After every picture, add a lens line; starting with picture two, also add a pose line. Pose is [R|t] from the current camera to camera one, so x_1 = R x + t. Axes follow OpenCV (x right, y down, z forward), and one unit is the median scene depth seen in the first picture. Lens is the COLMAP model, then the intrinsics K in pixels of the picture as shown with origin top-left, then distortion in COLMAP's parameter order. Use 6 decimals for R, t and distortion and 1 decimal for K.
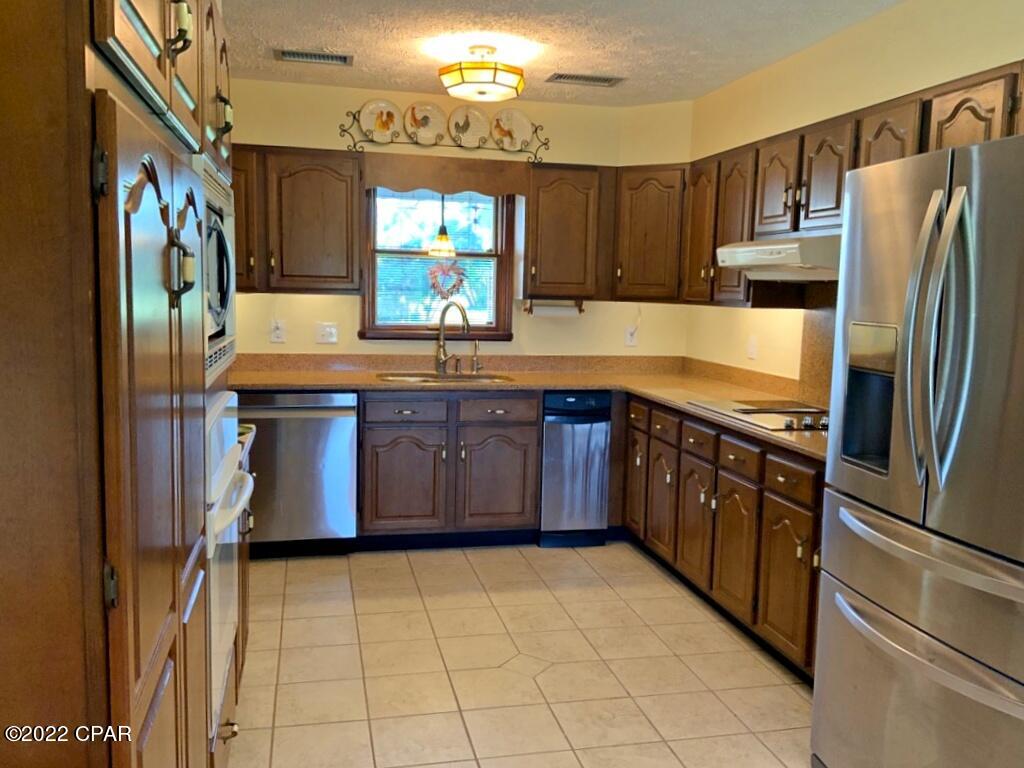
lens RADIAL K [[867.9, 0, 512.0], [0, 867.9, 384.0], [0, 0, 1]] dist [0.003478, 0.000399]
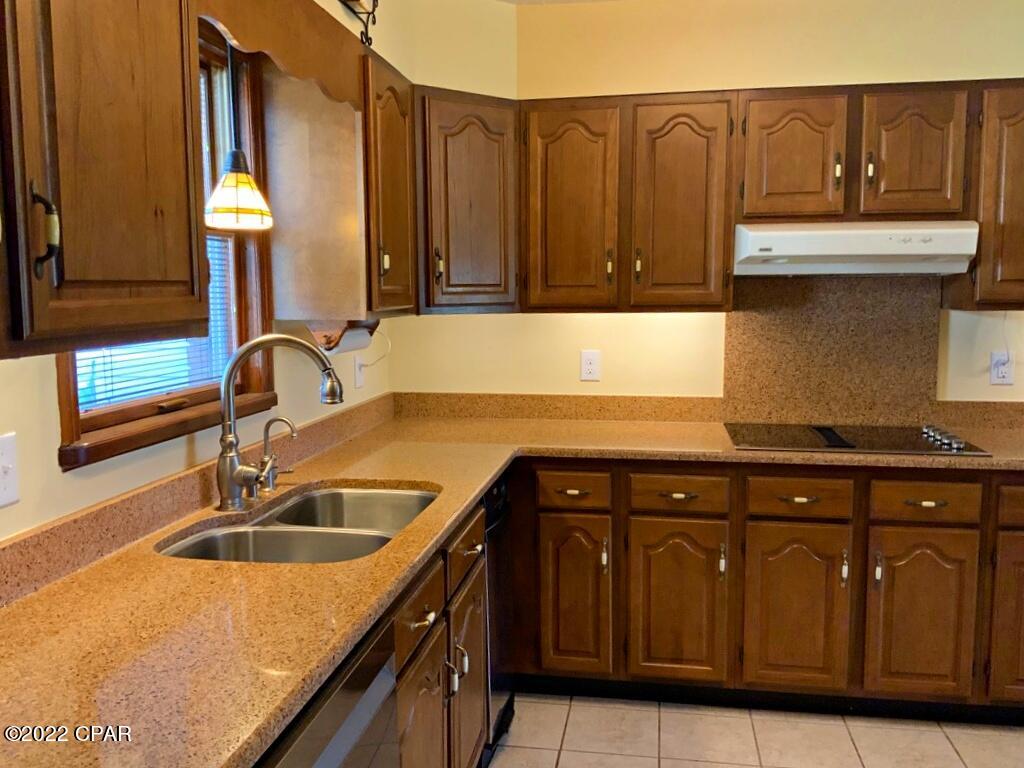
lens RADIAL K [[867.9, 0, 512.0], [0, 867.9, 384.0], [0, 0, 1]] dist [0.003478, 0.000399]
pose [[0.383431, -0.124947, 0.915079, -0.470059], [0.122480, 0.988934, 0.083711, -0.105182], [-0.915412, 0.079982, 0.394492, 0.825296]]
